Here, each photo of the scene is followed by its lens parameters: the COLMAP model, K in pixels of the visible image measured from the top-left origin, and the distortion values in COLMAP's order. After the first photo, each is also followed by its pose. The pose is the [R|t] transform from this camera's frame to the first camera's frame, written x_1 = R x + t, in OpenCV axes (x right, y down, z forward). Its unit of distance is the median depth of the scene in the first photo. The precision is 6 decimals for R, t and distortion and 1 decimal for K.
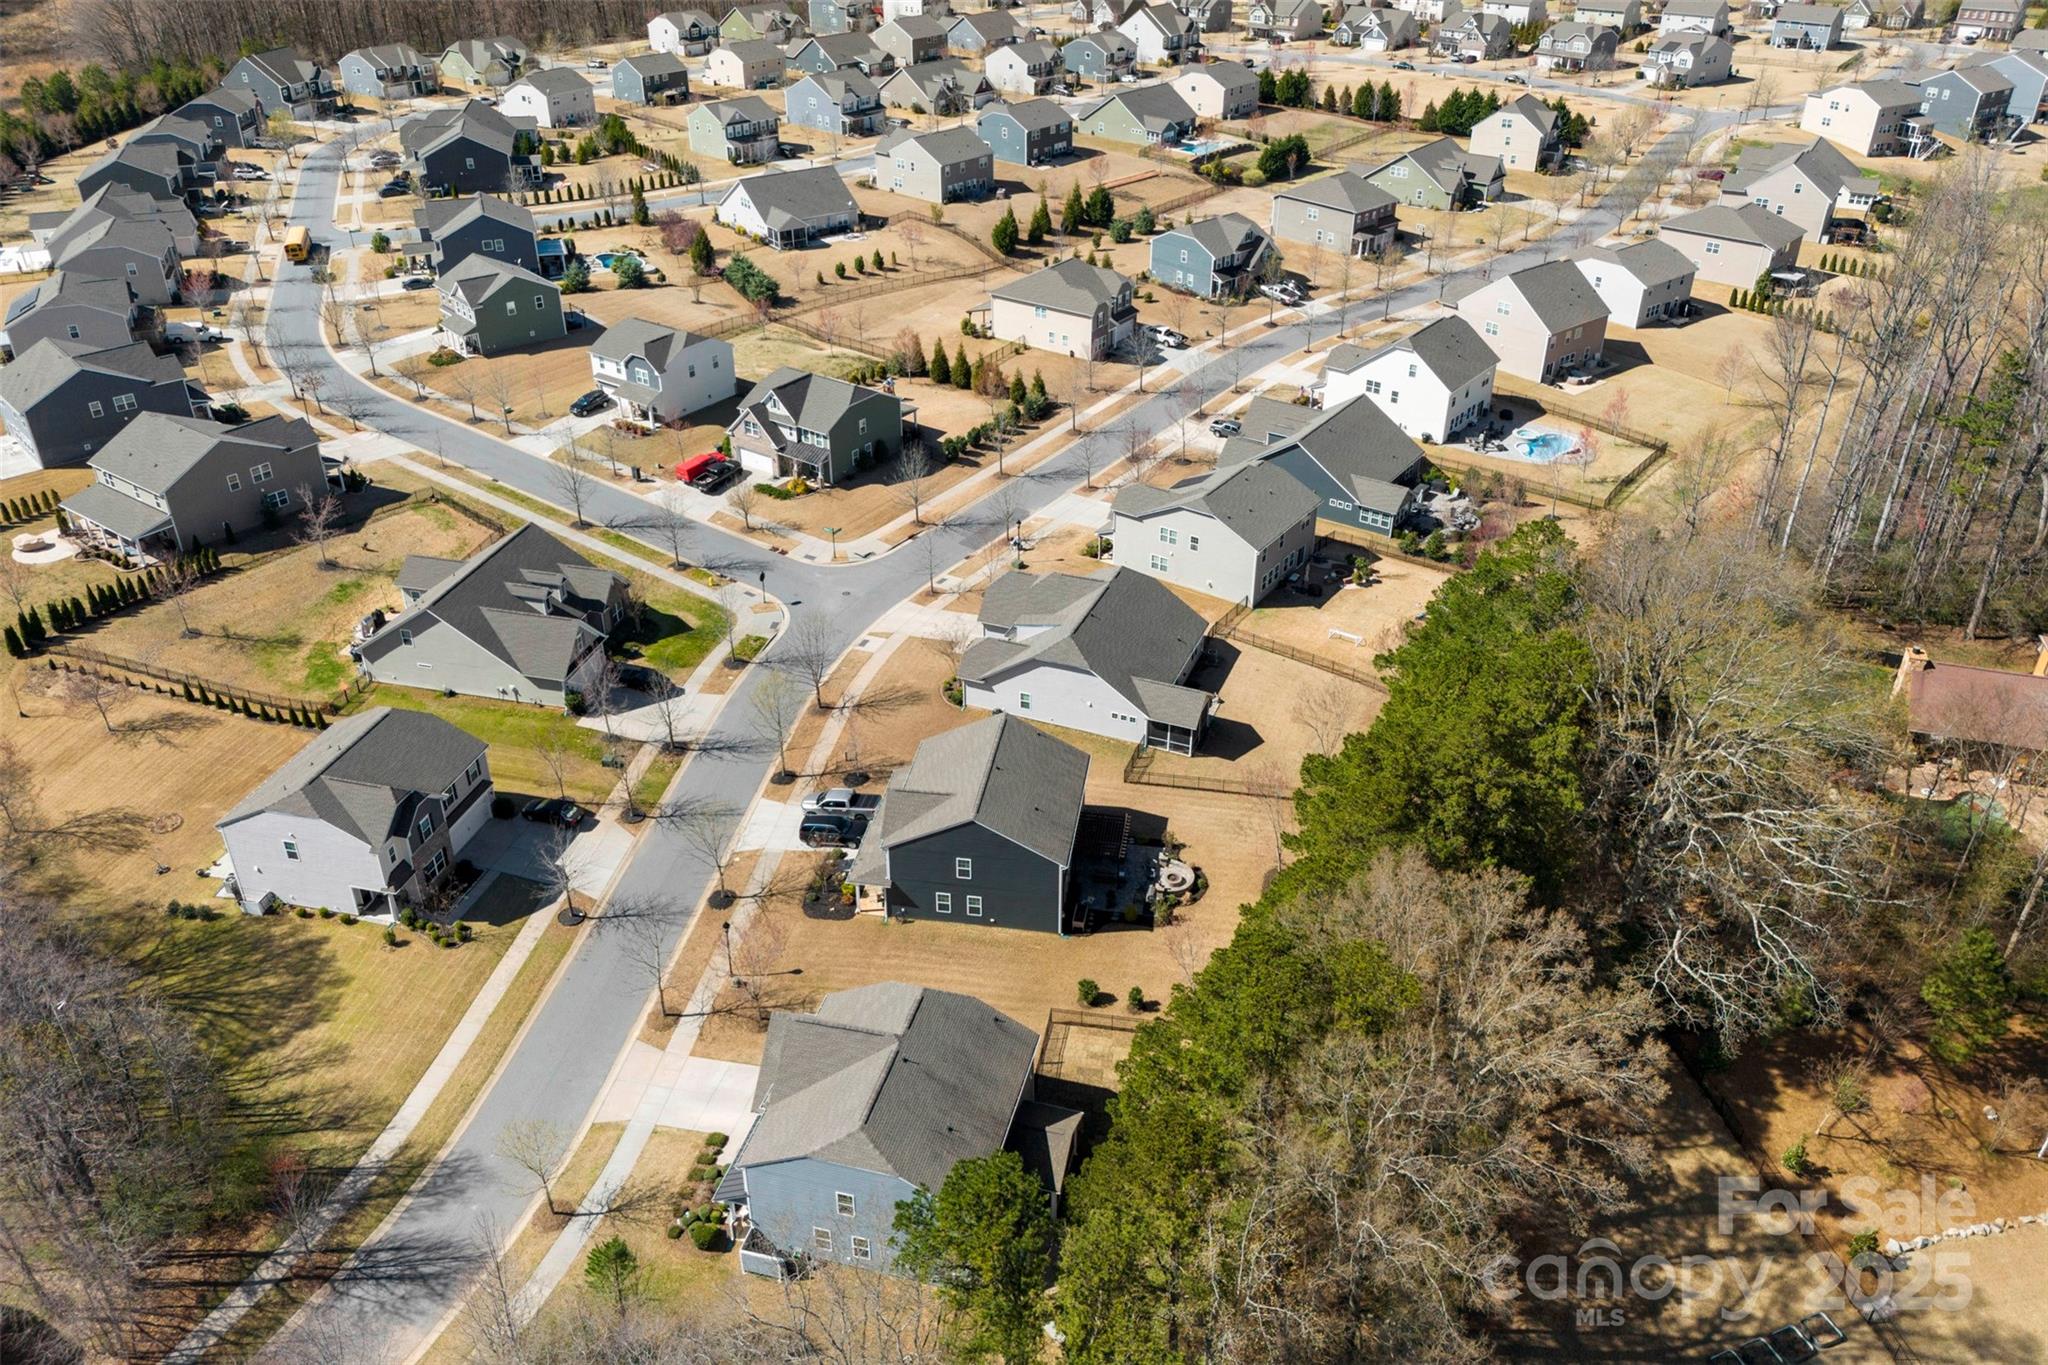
lens RADIAL K [[1510.2, 0, 1035.4], [0, 1510.2, 645.9], [0, 0, 1]] dist [0.030242, -0.005042]
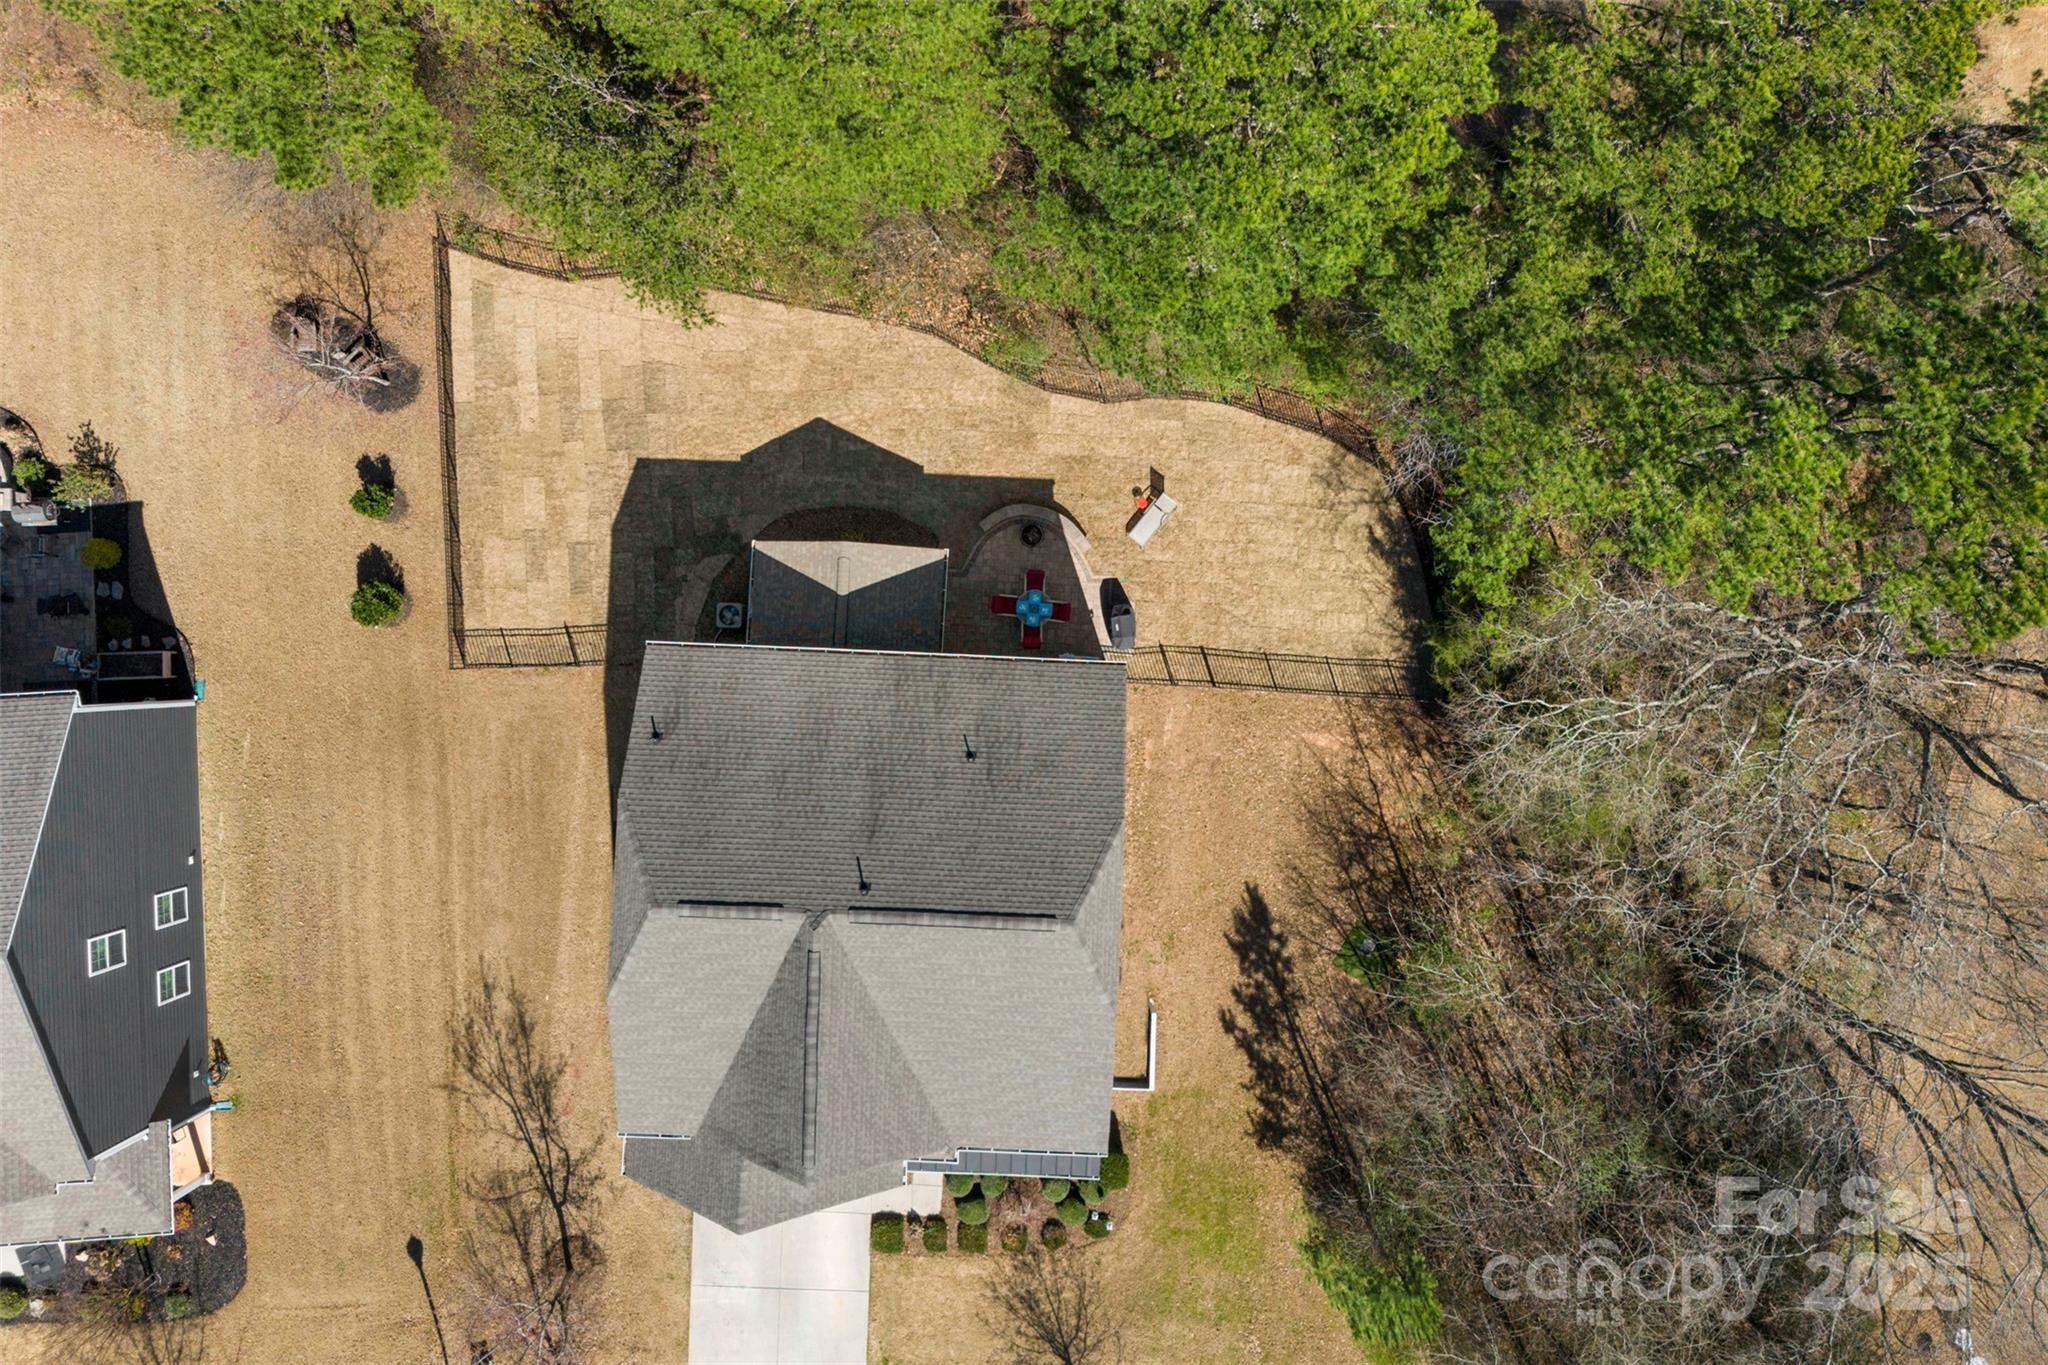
lens RADIAL K [[1510.2, 0, 1035.4], [0, 1510.2, 645.9], [0, 0, 1]] dist [0.030242, -0.005042]
pose [[-0.205485, -0.978231, 0.028976, -0.024261], [0.471727, -0.073062, 0.878712, -0.070715], [-0.857467, 0.194231, 0.476472, 0.463436]]
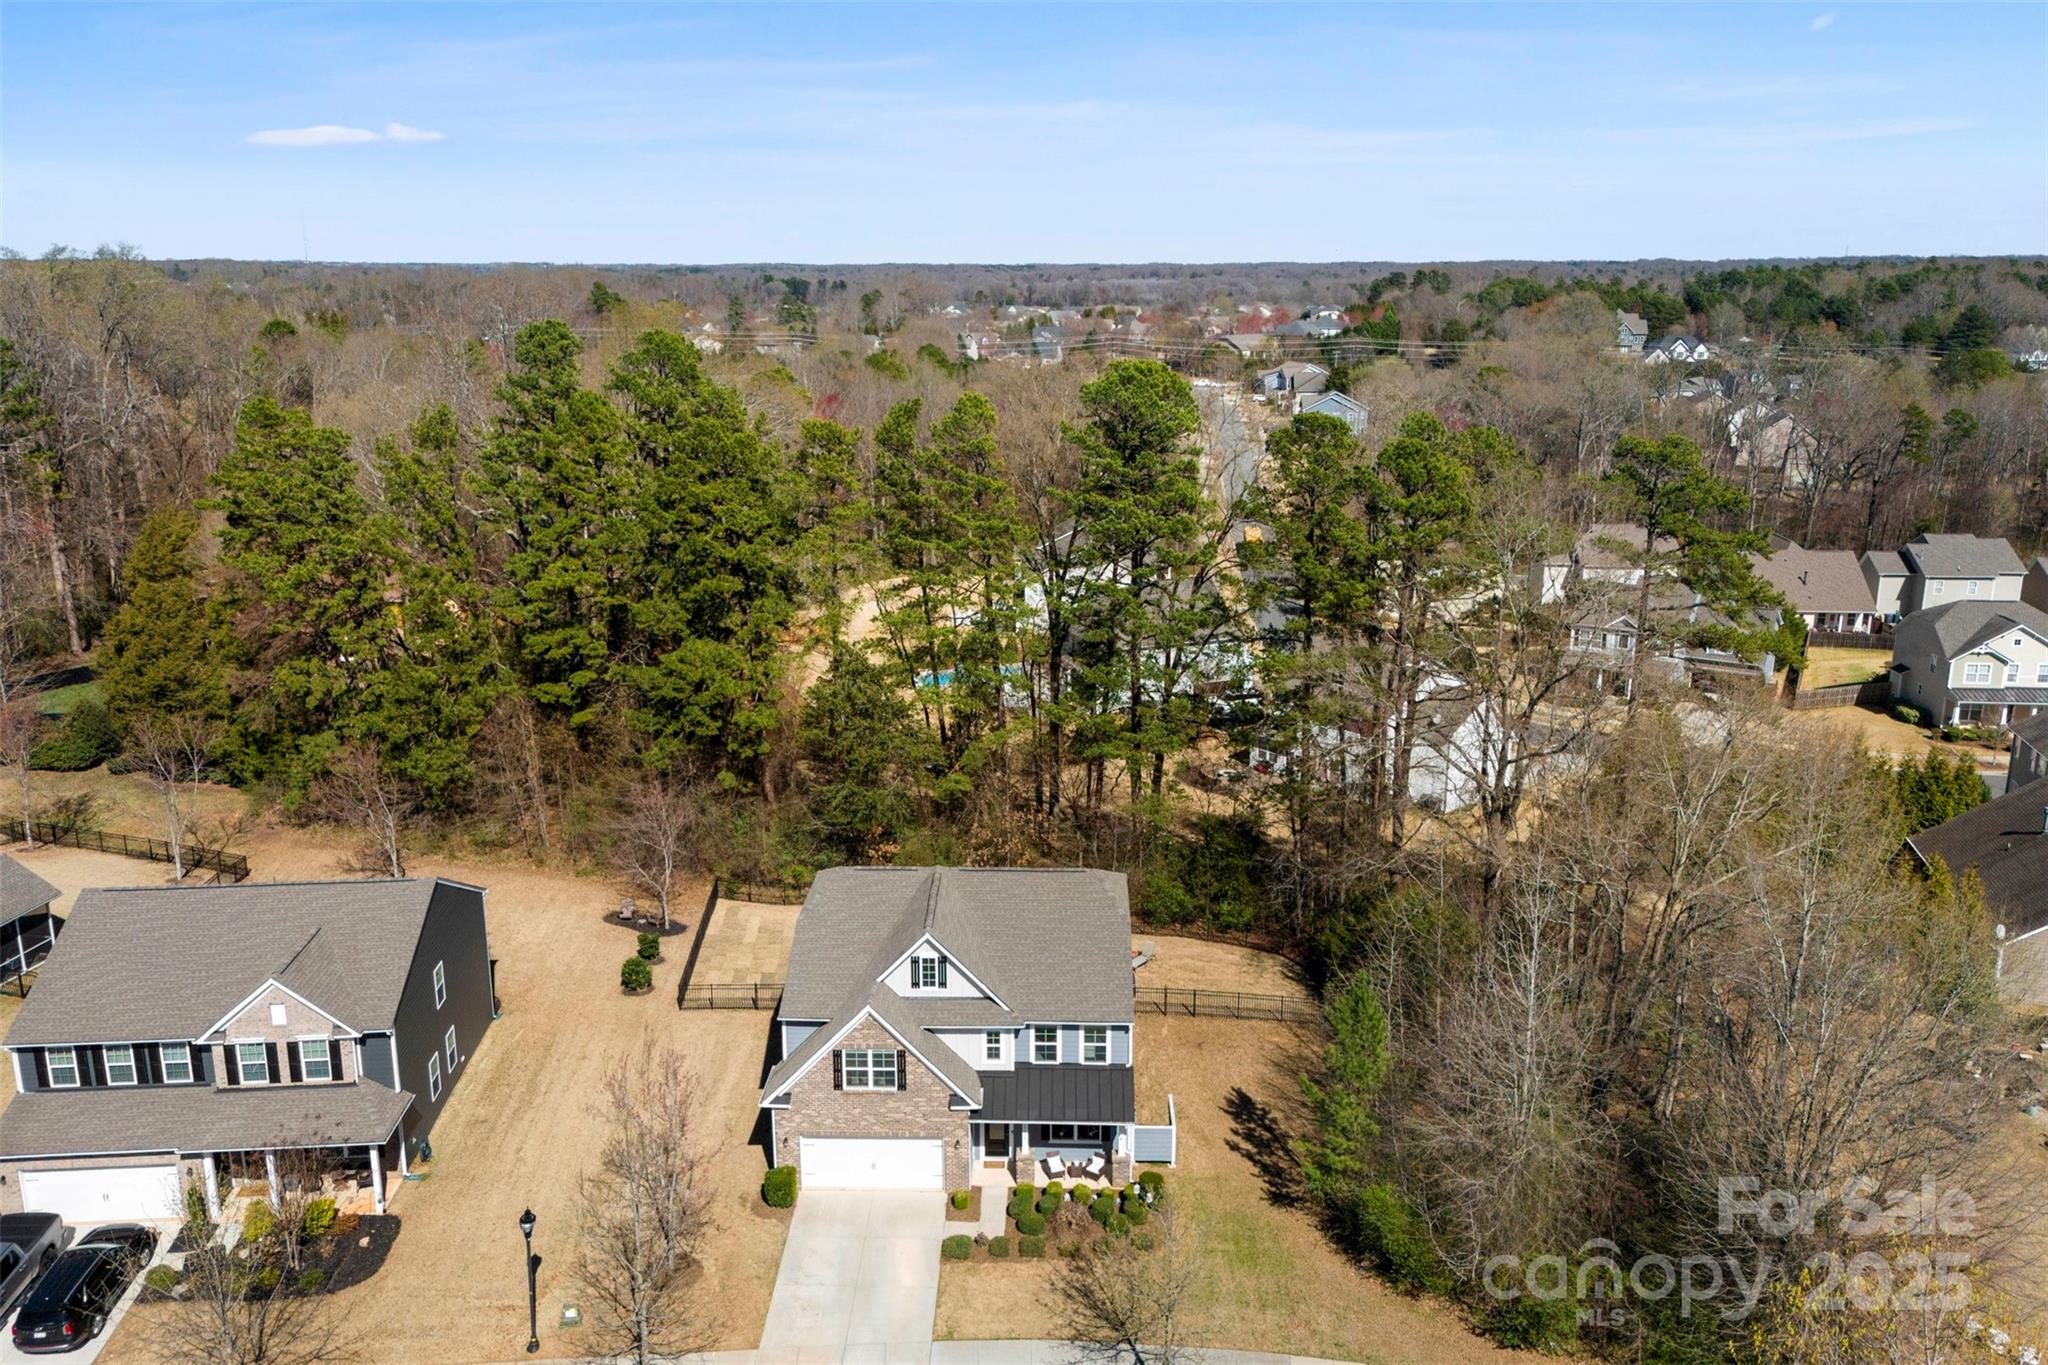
lens RADIAL K [[1510.2, 0, 1035.4], [0, 1510.2, 645.9], [0, 0, 1]] dist [0.030242, -0.005042]
pose [[-0.223718, -0.240935, 0.944405, -0.503657], [0.478282, 0.817137, 0.321766, -0.032291], [-0.849233, 0.523677, -0.067574, 0.620939]]
